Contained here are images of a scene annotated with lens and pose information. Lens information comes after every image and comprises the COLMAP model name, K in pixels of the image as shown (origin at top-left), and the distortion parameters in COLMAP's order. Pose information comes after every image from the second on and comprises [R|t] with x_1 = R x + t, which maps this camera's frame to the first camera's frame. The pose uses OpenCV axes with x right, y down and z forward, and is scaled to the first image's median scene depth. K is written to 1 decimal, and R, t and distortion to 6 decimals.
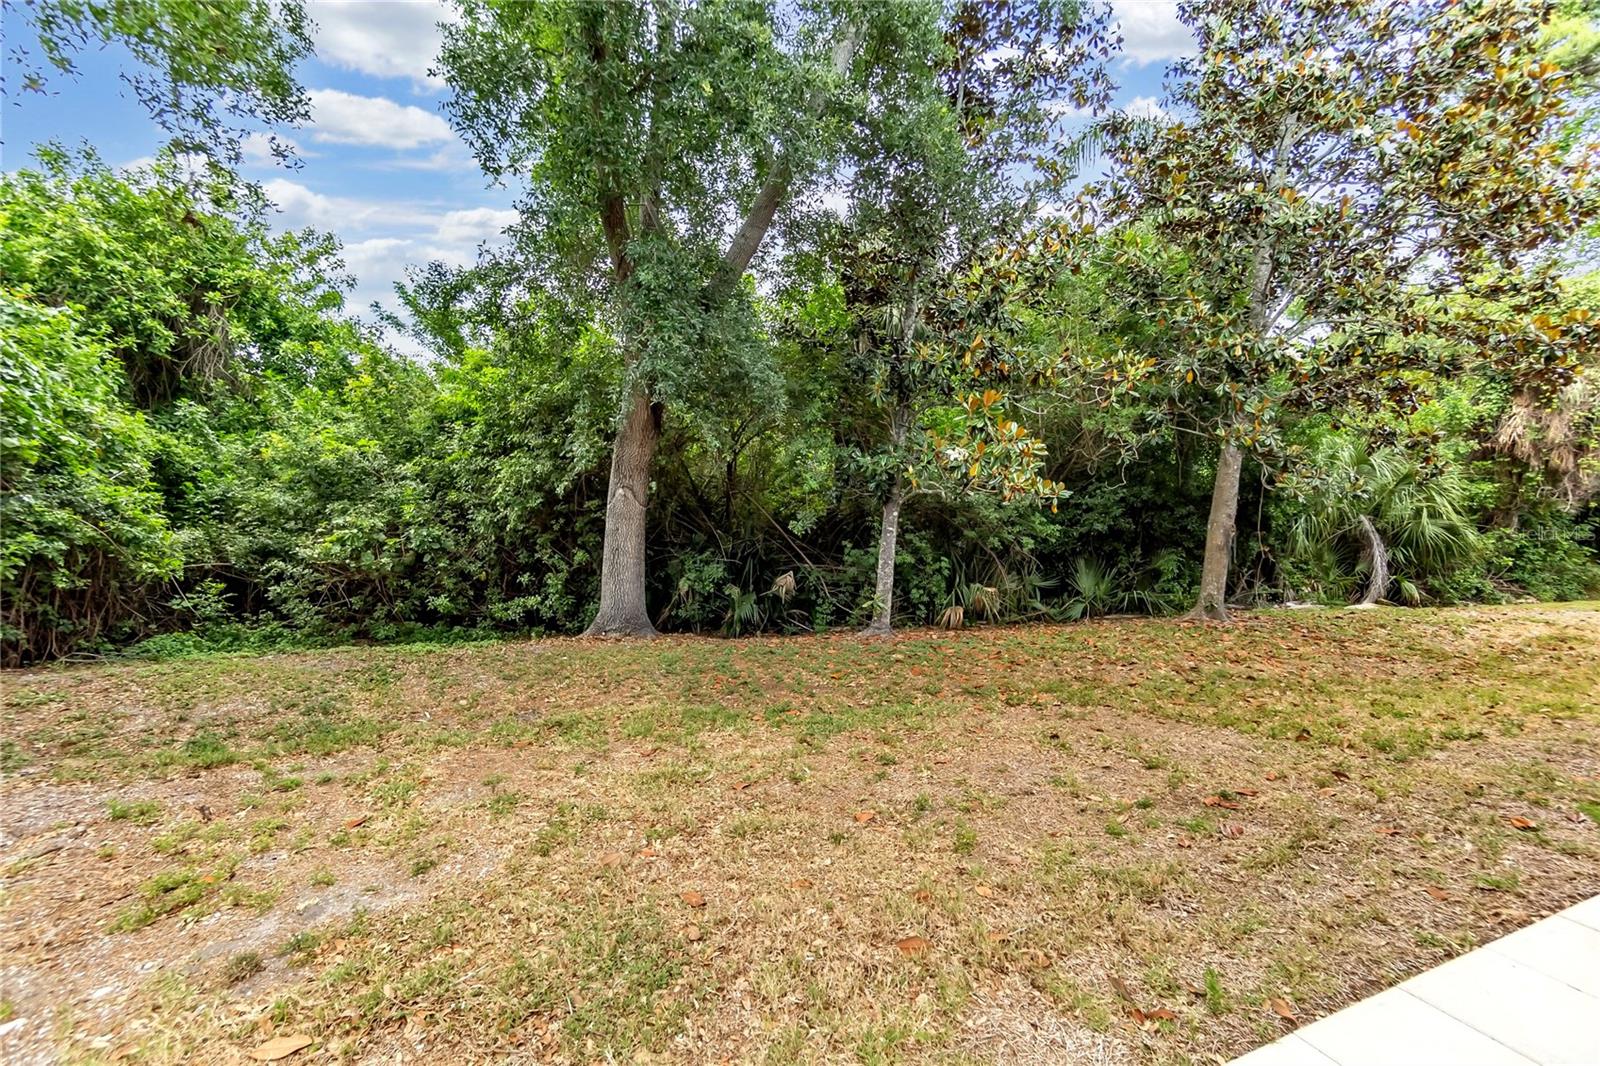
lens RADIAL K [[701.8, 0, 799.9], [0, 701.8, 528.2], [0, 0, 1]] dist [0.000240, -0.000055]
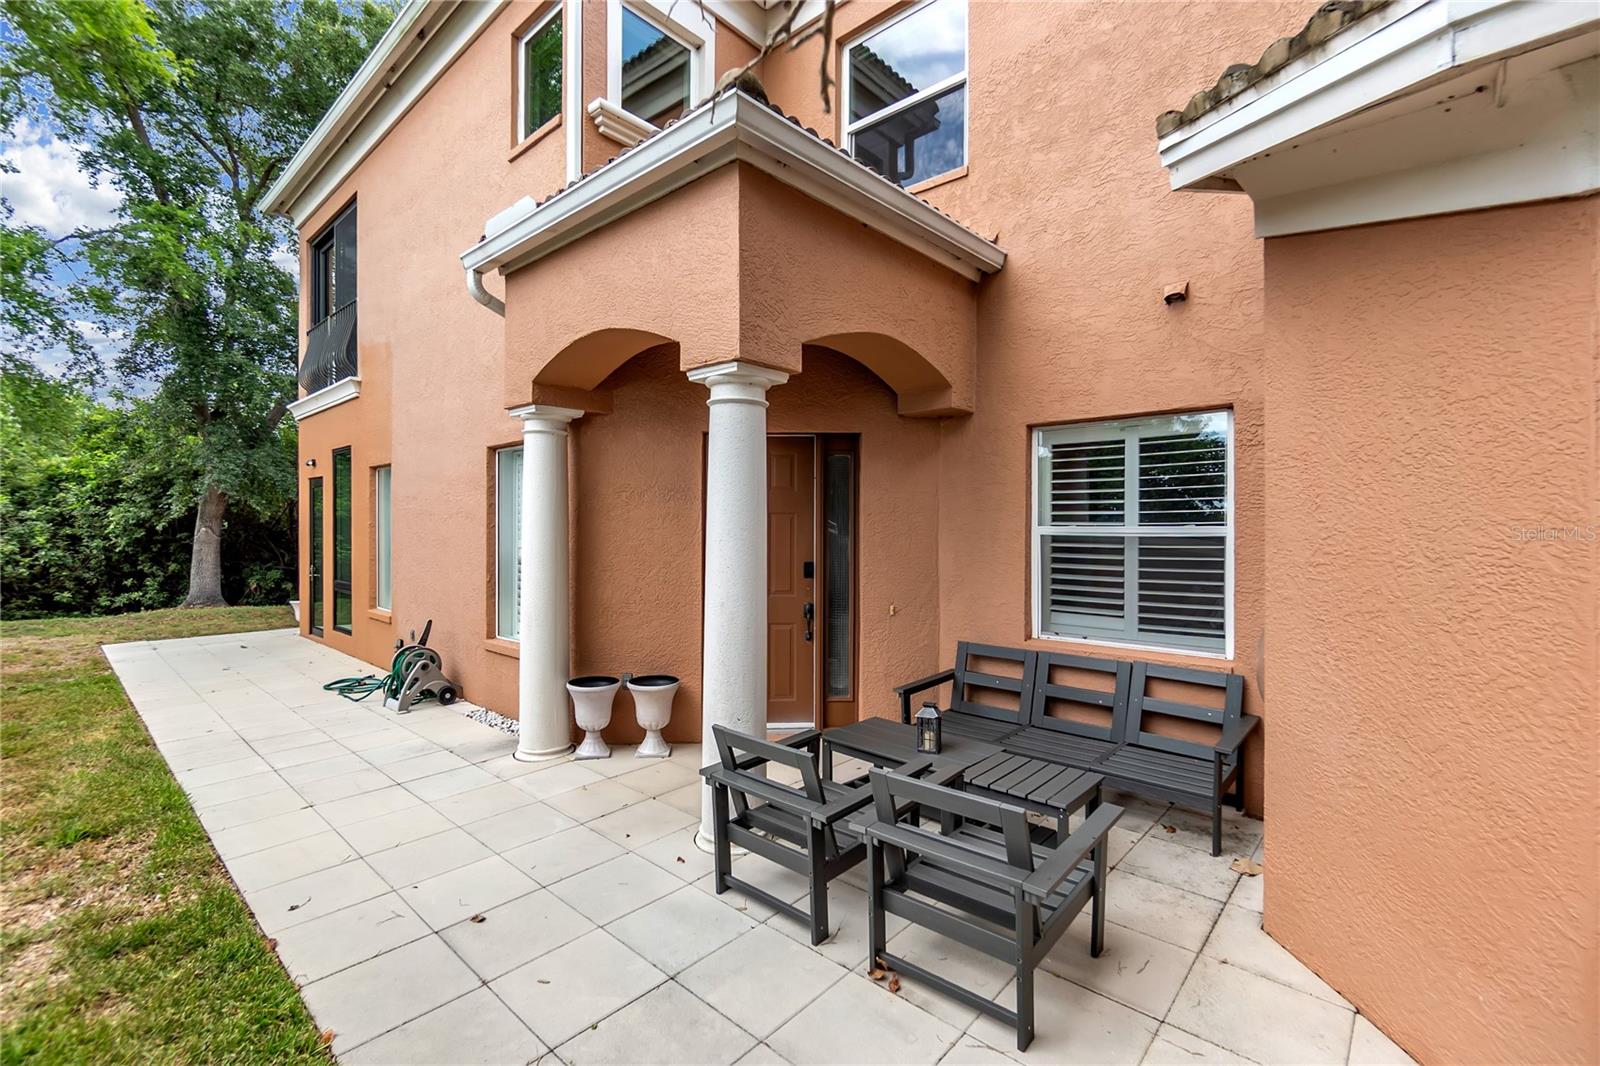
lens RADIAL K [[701.8, 0, 799.9], [0, 701.8, 530.1], [0, 0, 1]] dist [0.000240, -0.000055]
pose [[0.903064, -0.004816, 0.429479, 0.319850], [0.018670, 0.999432, -0.028049, 0.028123], [-0.429100, 0.033348, 0.902641, -1.163363]]
